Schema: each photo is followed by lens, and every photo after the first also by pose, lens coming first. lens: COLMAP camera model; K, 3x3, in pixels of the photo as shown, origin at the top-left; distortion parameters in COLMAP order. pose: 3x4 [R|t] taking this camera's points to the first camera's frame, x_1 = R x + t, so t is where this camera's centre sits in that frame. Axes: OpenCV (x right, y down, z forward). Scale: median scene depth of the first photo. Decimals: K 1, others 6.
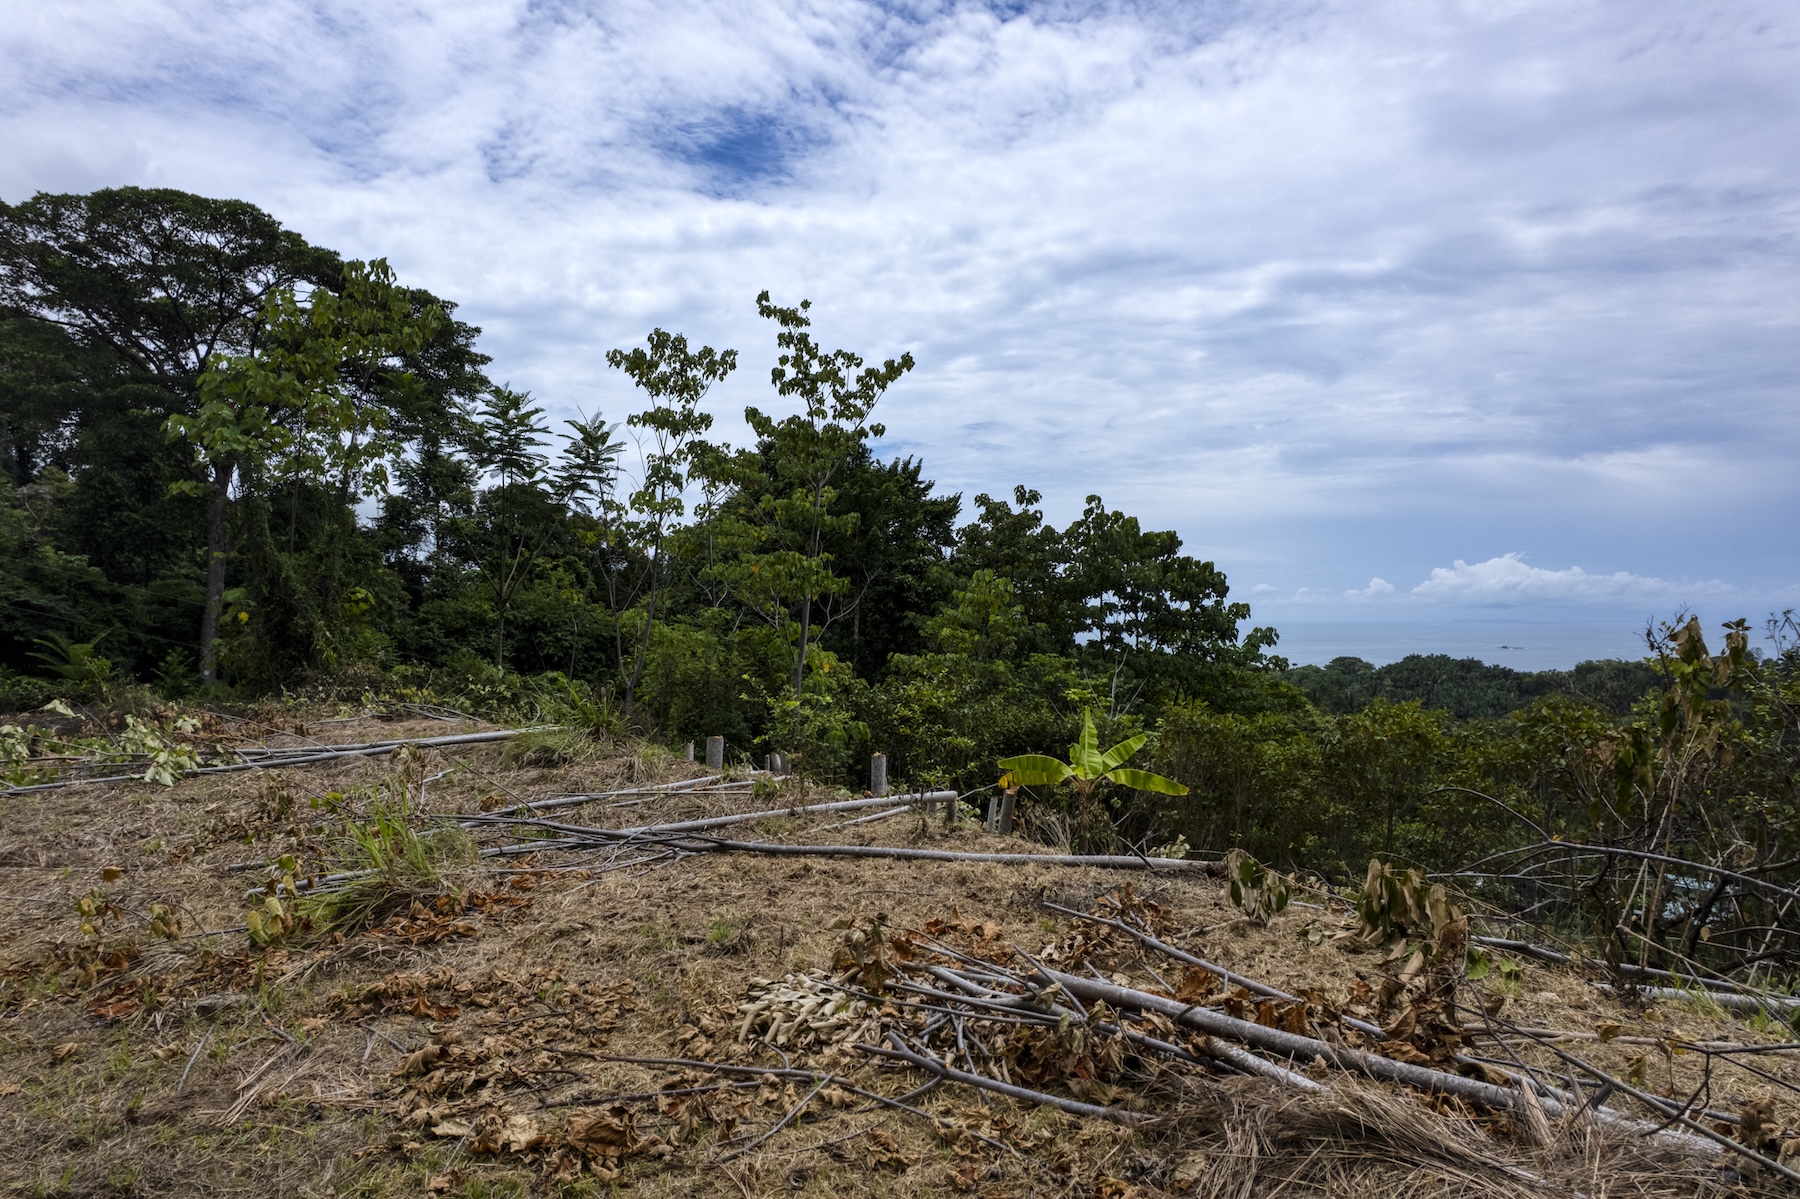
lens RADIAL K [[1157.9, 0, 896.2], [0, 1157.9, 609.2], [0, 0, 1]] dist [-0.068553, 0.066053]
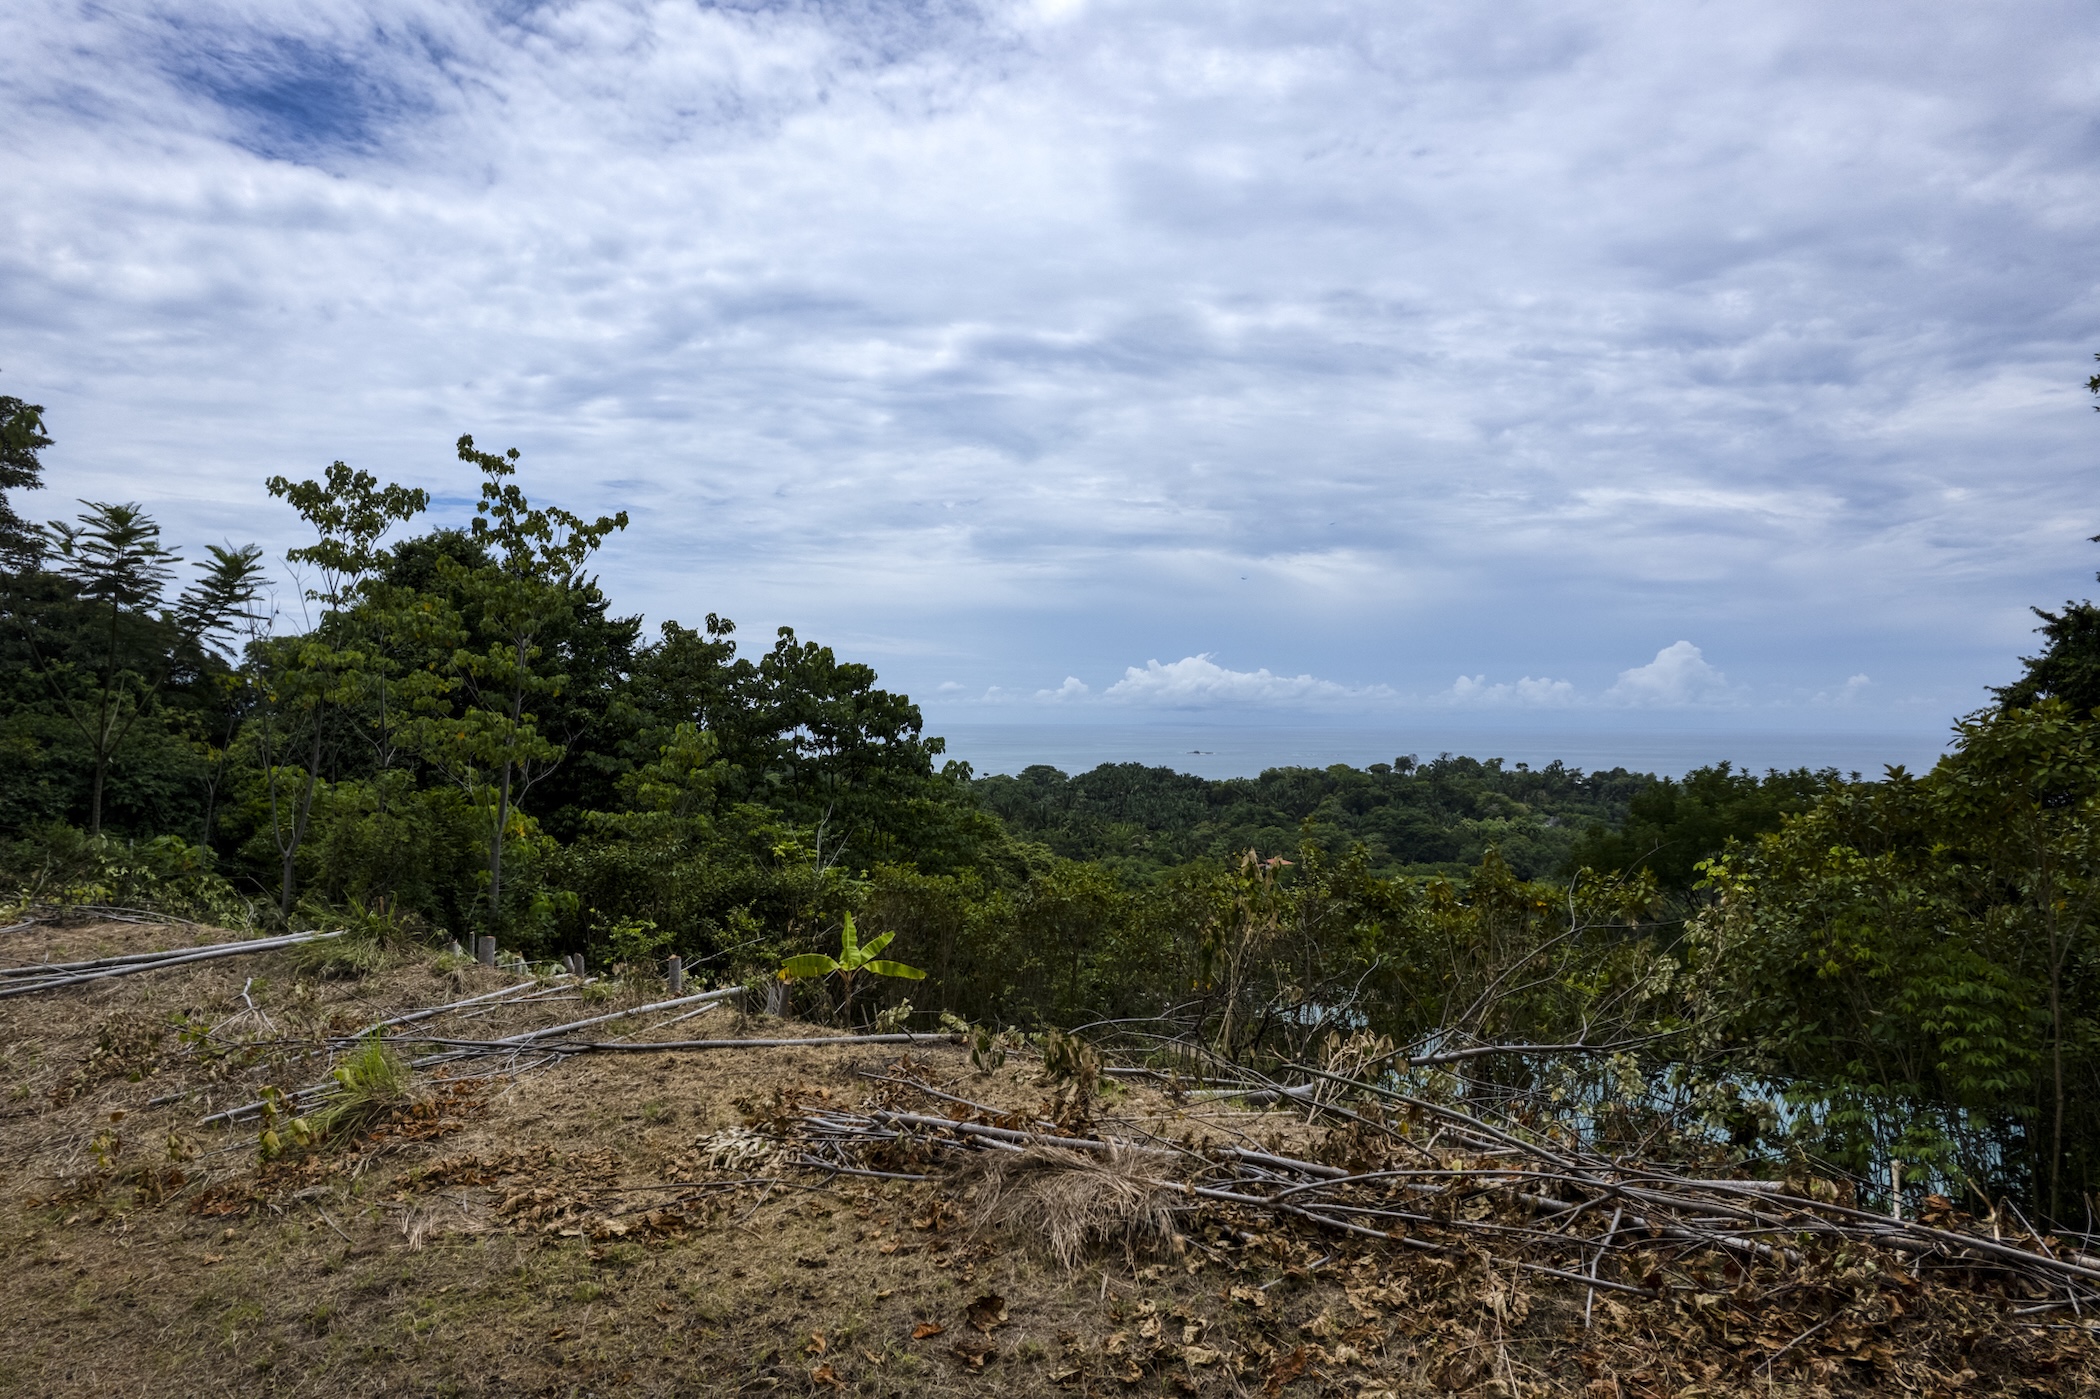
lens RADIAL K [[1350.9, 0, 1047.7], [0, 1350.9, 713.5], [0, 0, 1]] dist [-0.068553, 0.066053]
pose [[0.928606, 0.007995, 0.370982, -0.156815], [-0.009604, 0.999951, 0.002492, -0.120791], [-0.370944, -0.005877, 0.928637, -0.397546]]
